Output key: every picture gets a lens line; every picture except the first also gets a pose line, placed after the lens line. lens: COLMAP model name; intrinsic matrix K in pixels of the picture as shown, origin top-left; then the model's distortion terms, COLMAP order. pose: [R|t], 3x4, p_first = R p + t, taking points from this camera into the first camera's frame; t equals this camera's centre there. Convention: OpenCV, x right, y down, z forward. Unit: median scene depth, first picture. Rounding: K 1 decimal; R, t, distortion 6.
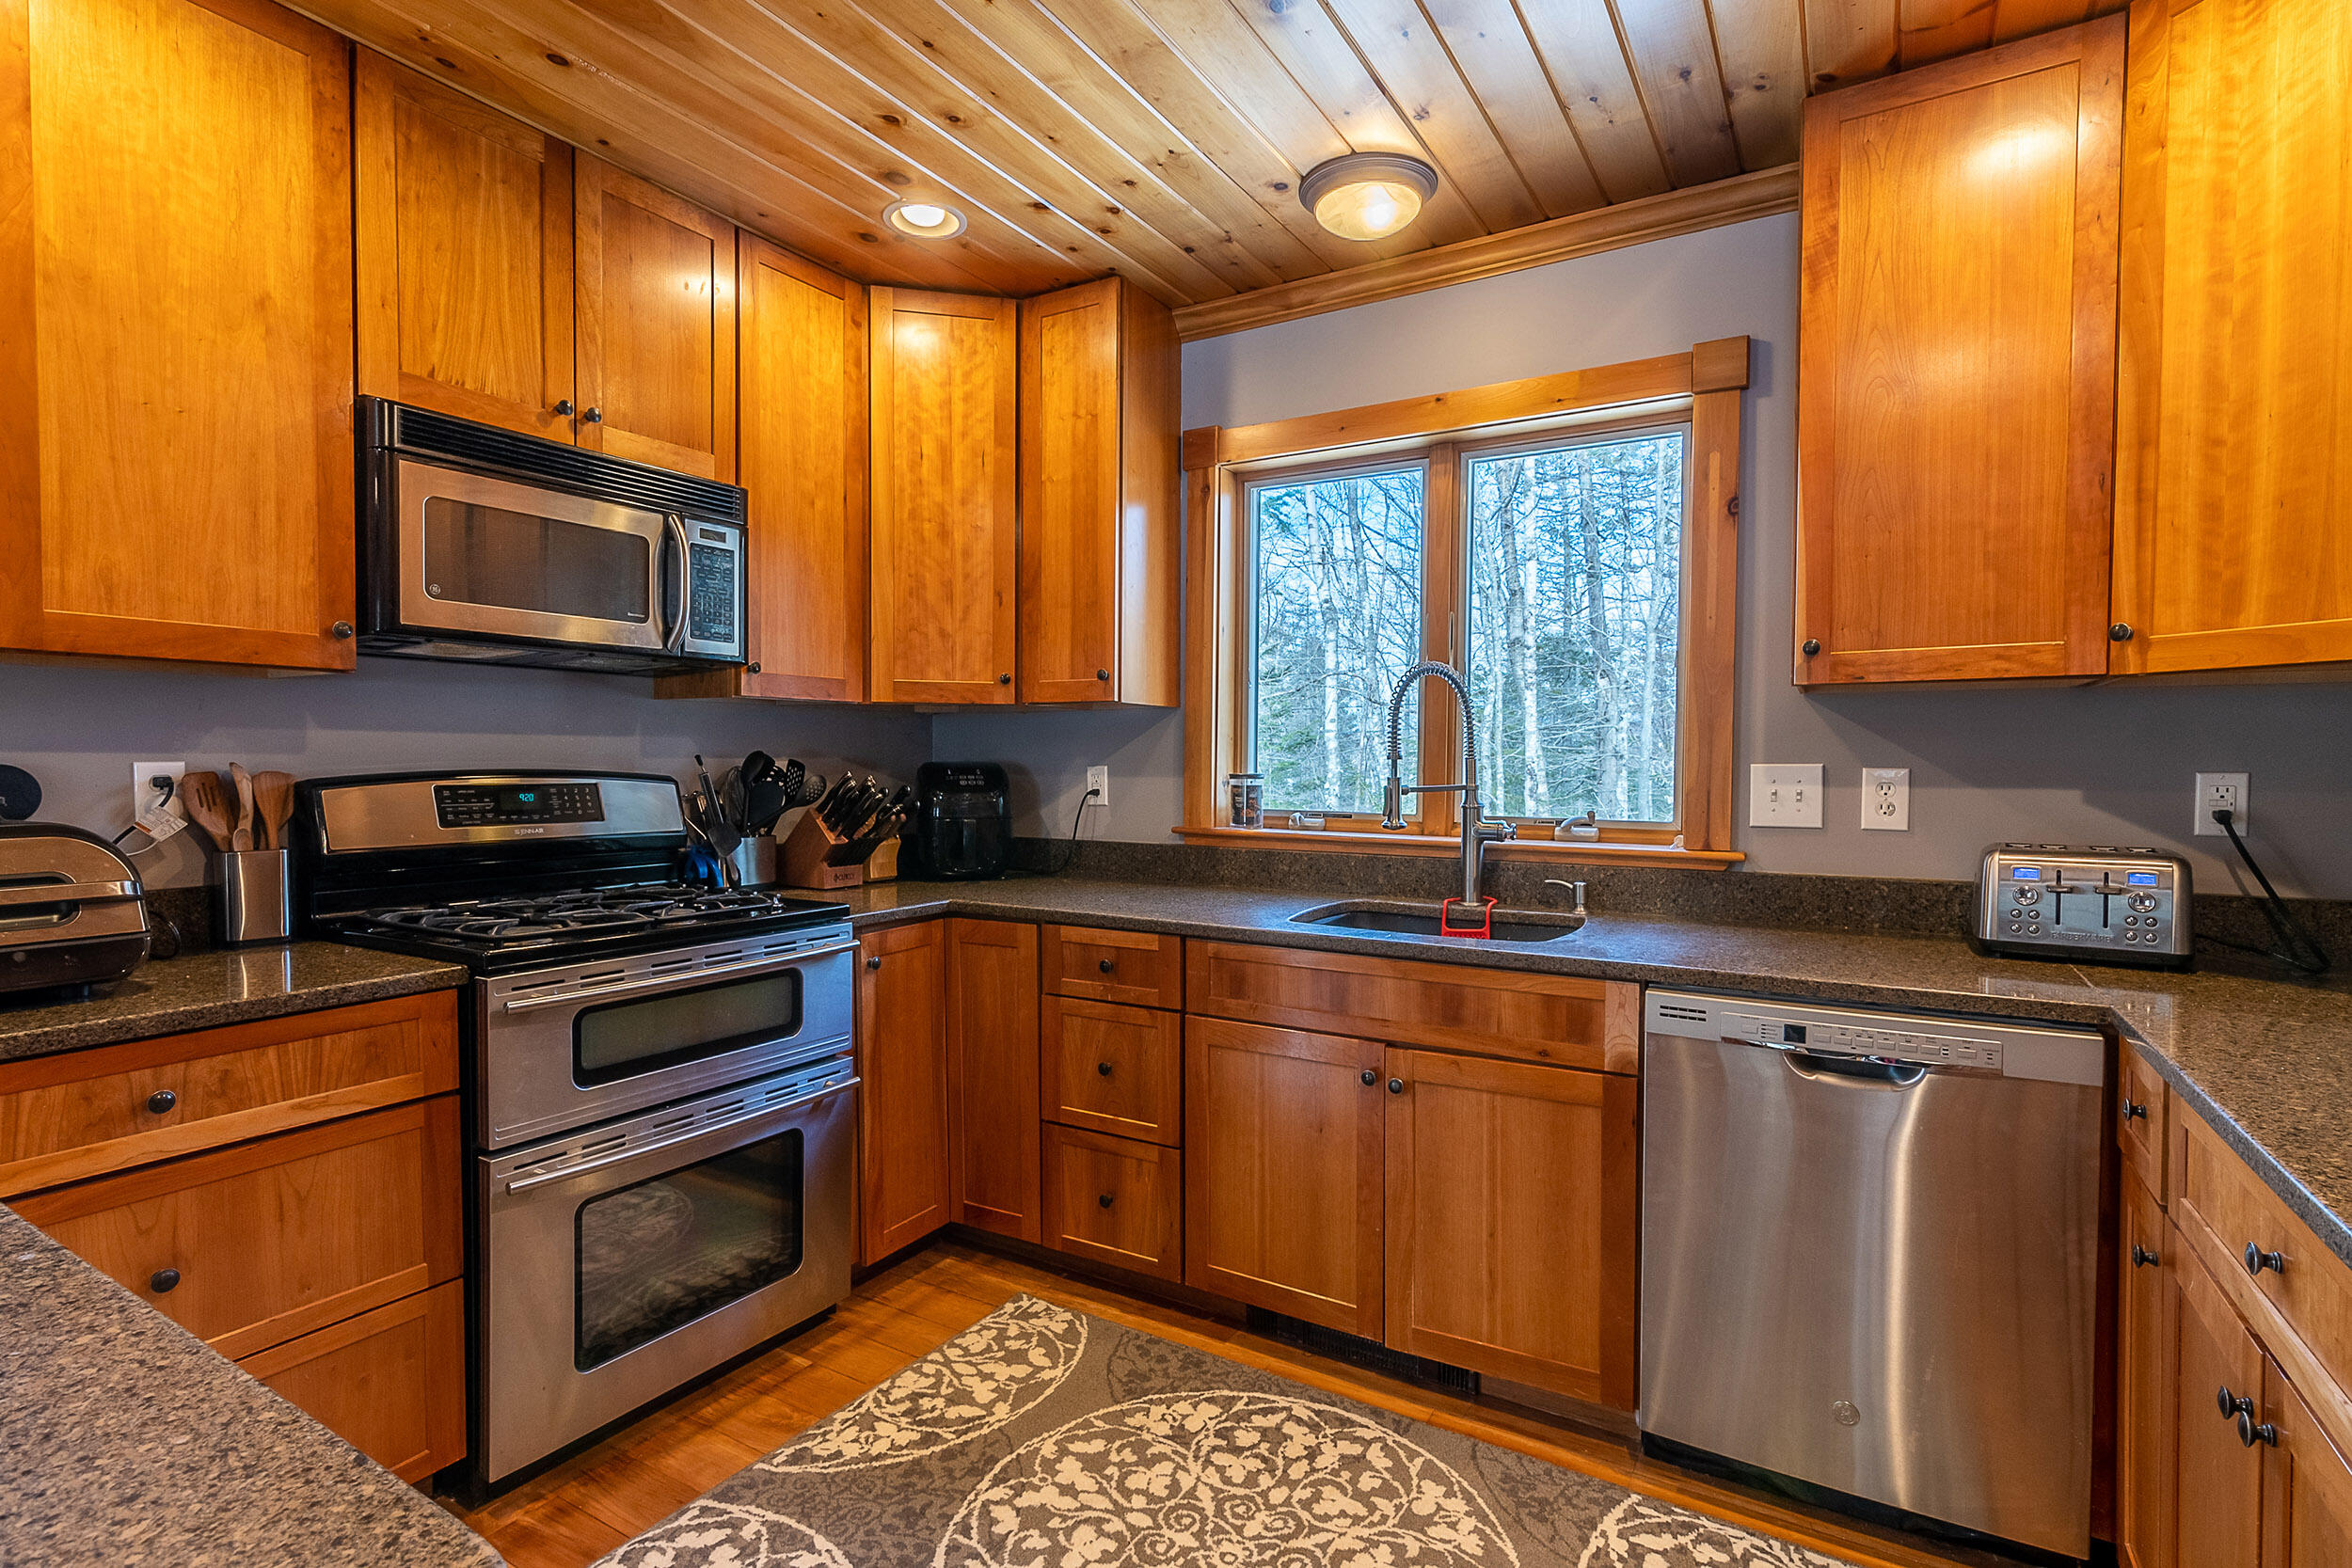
lens RADIAL K [[1134.6, 0, 1162.9], [0, 1134.6, 792.1], [0, 0, 1]] dist [0.003320, 0.000816]
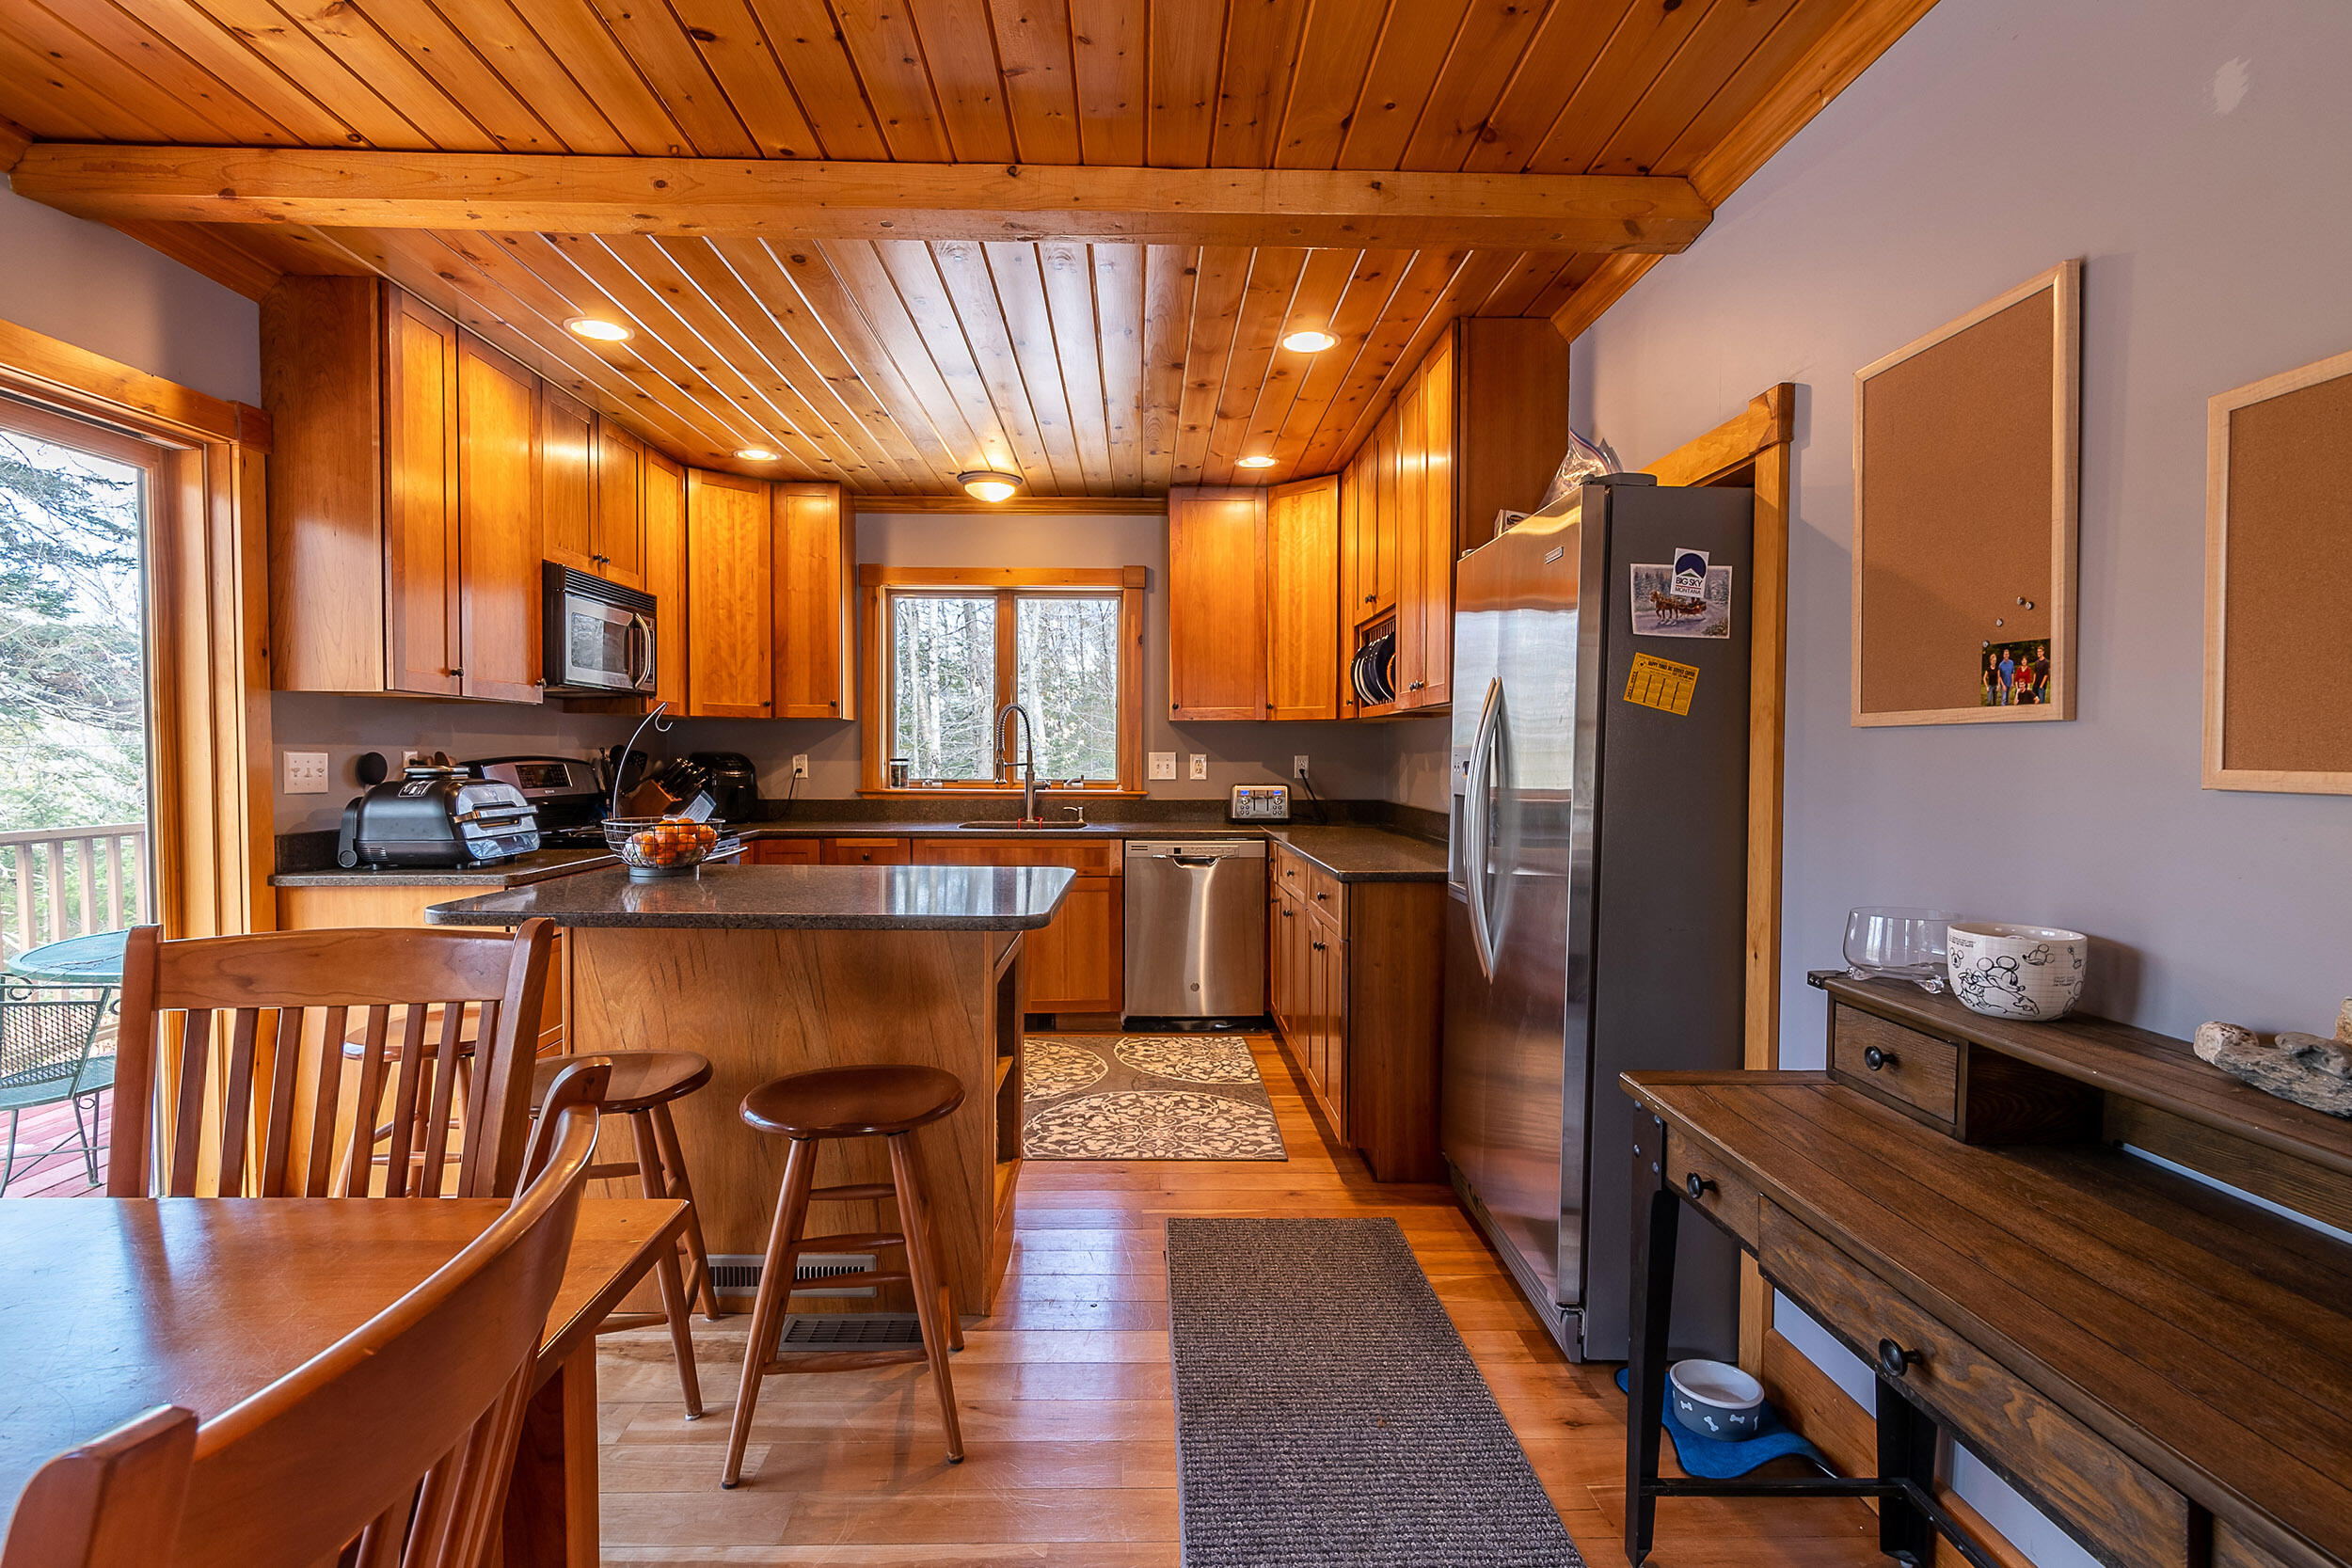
lens RADIAL K [[1134.6, 0, 1162.9], [0, 1134.6, 792.1], [0, 0, 1]] dist [0.003320, 0.000816]
pose [[0.842905, -0.019131, 0.537723, -0.627000], [0.015518, 0.999816, 0.011247, 0.026838], [-0.537839, -0.001136, 0.843047, -0.857424]]
